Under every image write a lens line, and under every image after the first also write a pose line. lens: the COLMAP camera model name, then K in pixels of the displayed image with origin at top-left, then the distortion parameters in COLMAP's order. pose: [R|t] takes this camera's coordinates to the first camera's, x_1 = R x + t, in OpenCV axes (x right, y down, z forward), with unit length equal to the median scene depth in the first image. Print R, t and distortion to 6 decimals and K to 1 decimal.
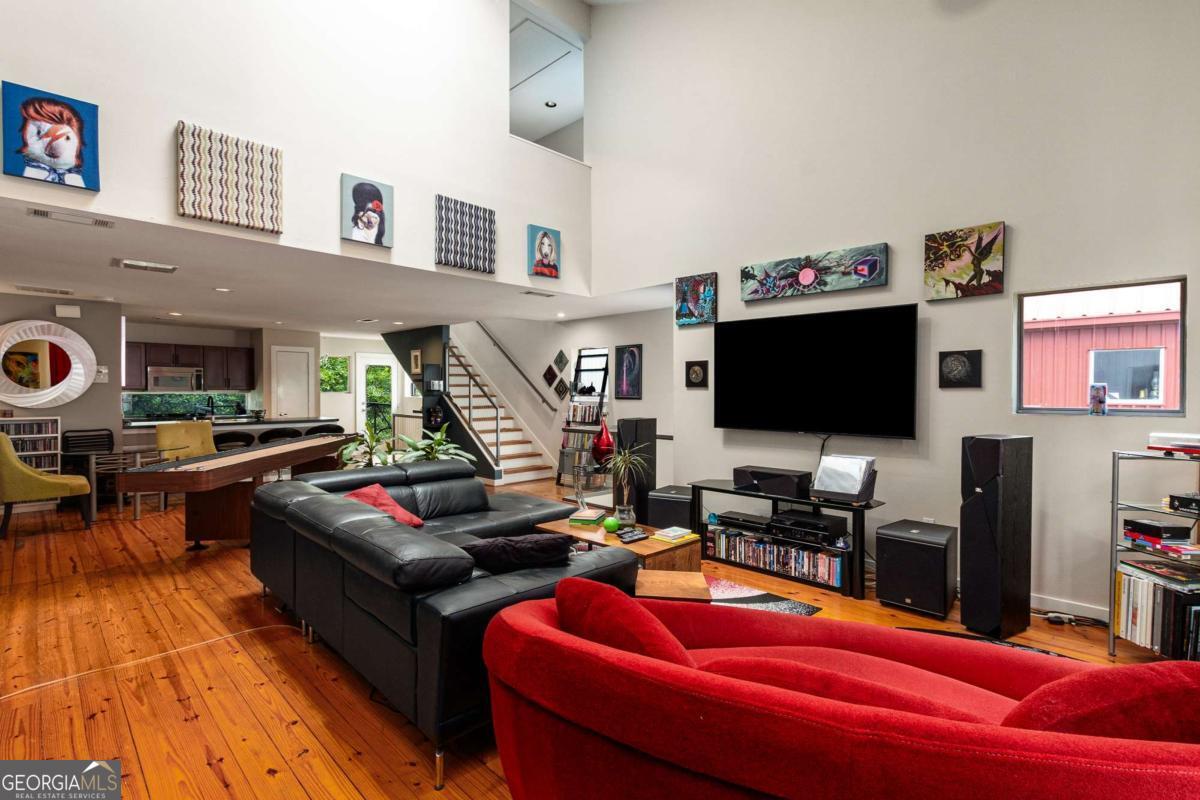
lens RADIAL K [[571.0, 0, 609.7], [0, 571.0, 396.1], [0, 0, 1]] dist [0.012918, -0.008852]
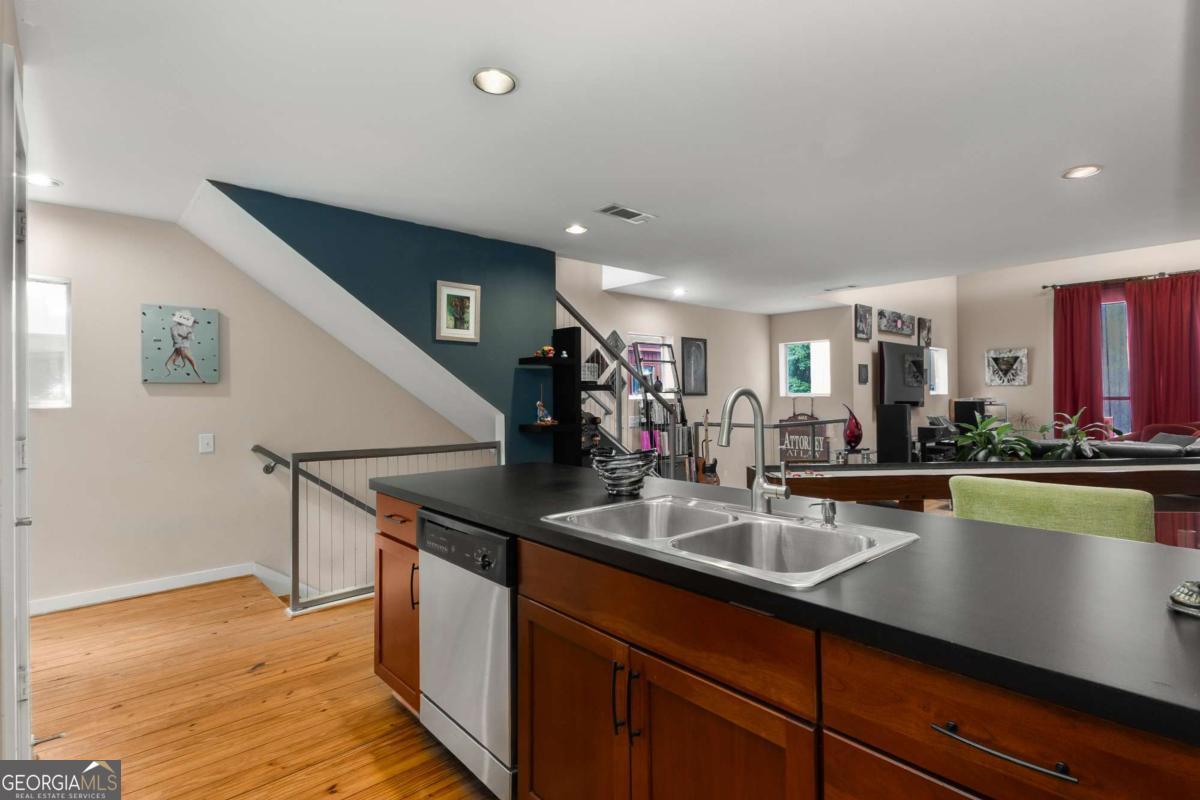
lens RADIAL K [[571.0, 0, 608.0], [0, 571.0, 391.1], [0, 0, 1]] dist [0.012918, -0.008852]
pose [[0.054748, 0.002916, 0.998496, -1.507752], [0.019192, 0.999808, -0.003972, -0.000423], [-0.998316, 0.019381, 0.054681, 1.773507]]
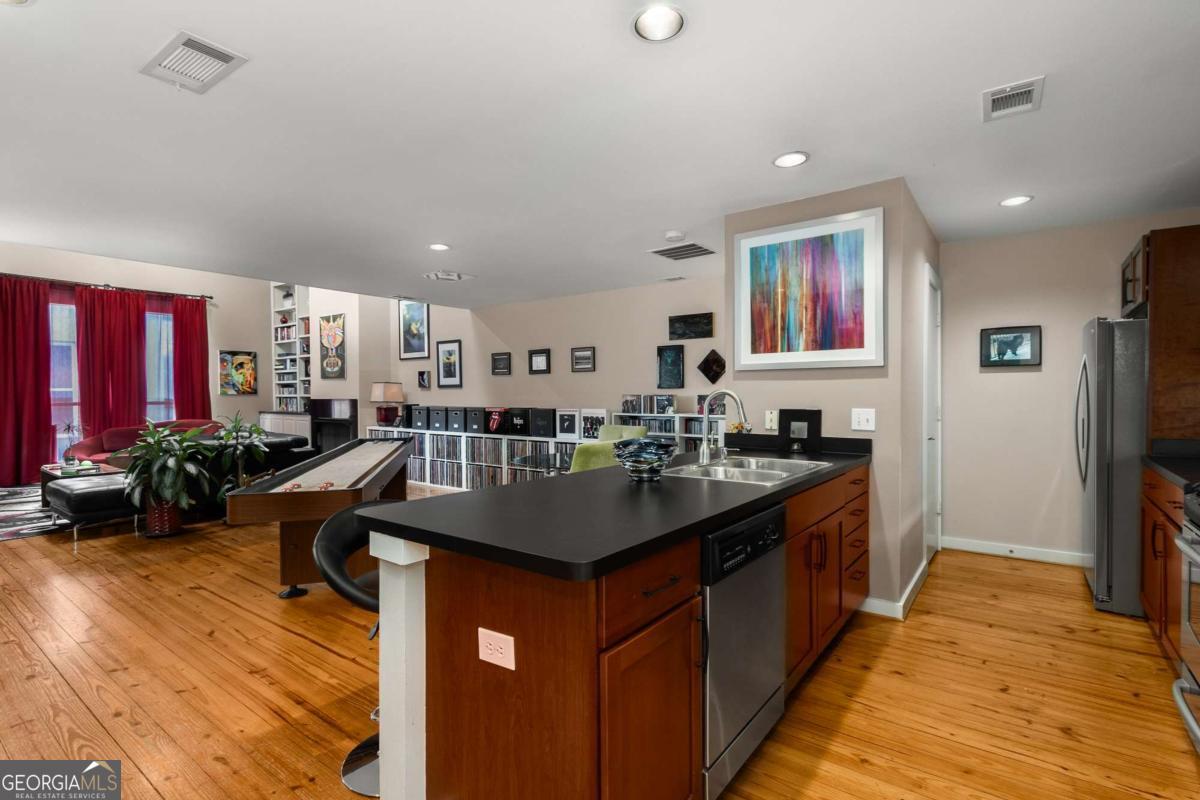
lens RADIAL K [[571.0, 0, 600.3], [0, 571.0, 401.8], [0, 0, 1]] dist [0.012918, -0.008852]
pose [[-0.990325, 0.000753, -0.138765, -0.985782], [-0.001815, 0.999829, 0.018378, 0.003374], [0.138755, 0.018452, -0.990155, 2.248197]]
